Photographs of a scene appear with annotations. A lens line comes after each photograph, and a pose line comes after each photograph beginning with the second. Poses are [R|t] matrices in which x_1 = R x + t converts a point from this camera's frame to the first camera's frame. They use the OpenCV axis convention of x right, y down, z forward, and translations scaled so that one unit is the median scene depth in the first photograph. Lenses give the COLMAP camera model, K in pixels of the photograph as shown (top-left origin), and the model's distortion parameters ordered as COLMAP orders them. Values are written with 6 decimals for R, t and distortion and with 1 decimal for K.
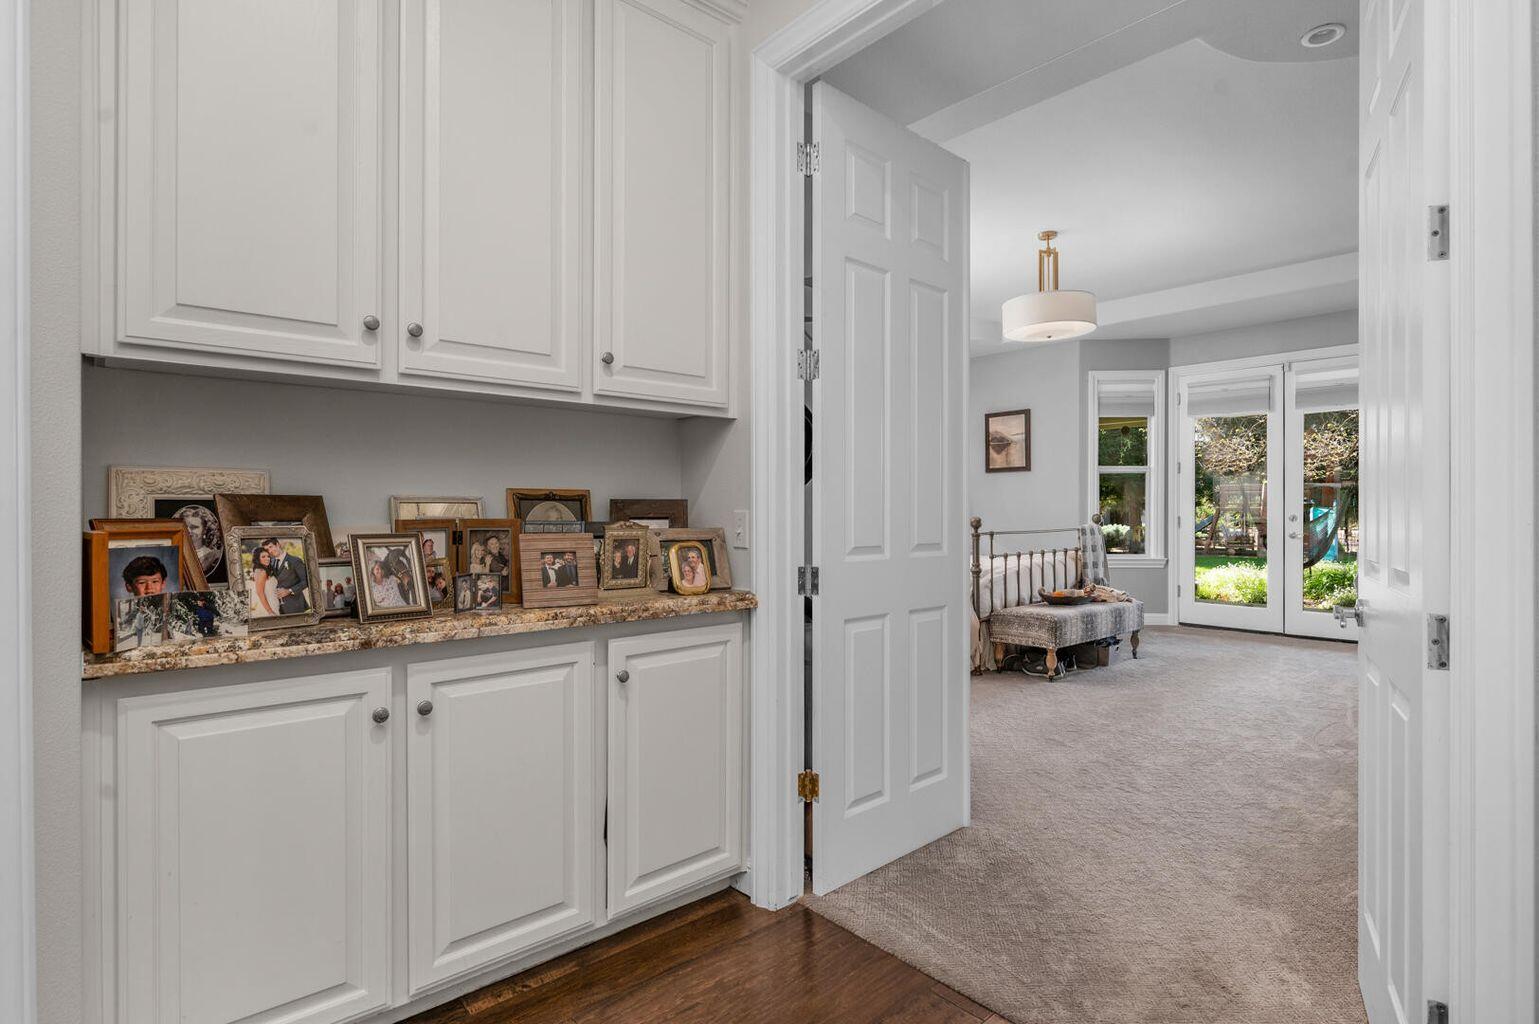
lens RADIAL K [[769.4, 0, 767.8], [0, 769.4, 511.4], [0, 0, 1]] dist [0.001549, 0.000647]
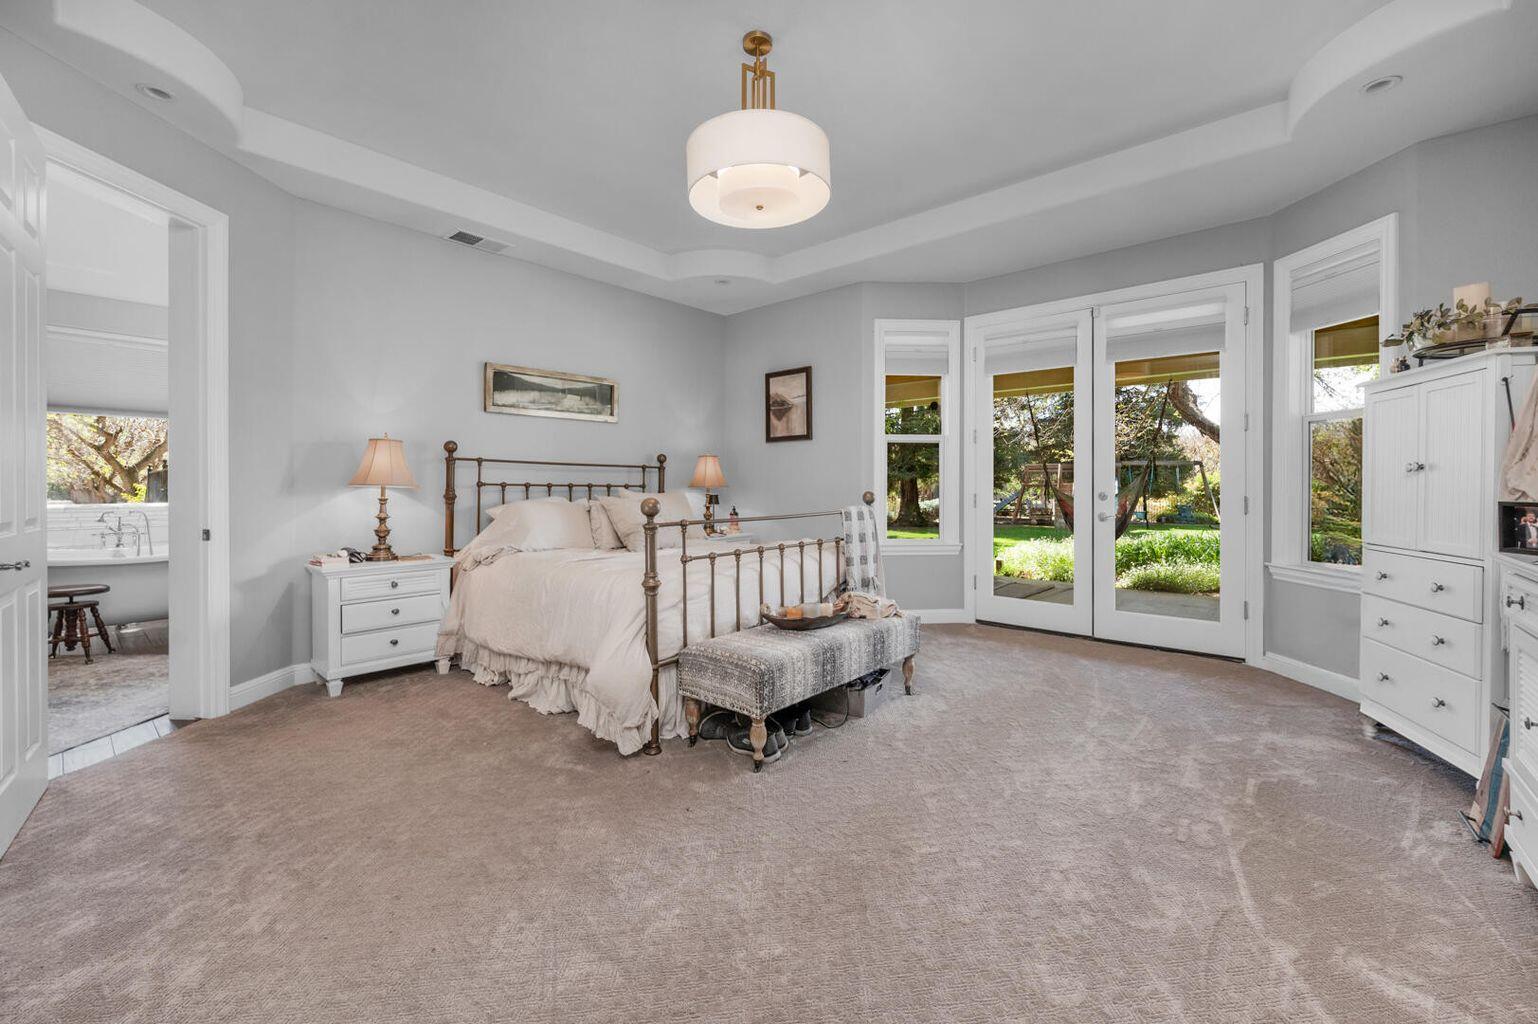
lens RADIAL K [[626.0, 0, 771.5], [0, 626.0, 487.5], [0, 0, 1]] dist [0.000351, -0.000320]
pose [[0.989537, -0.001618, 0.144271, 0.233630], [0.001549, 0.999999, 0.000593, -0.000988], [-0.144272, -0.000364, 0.989538, 0.386519]]
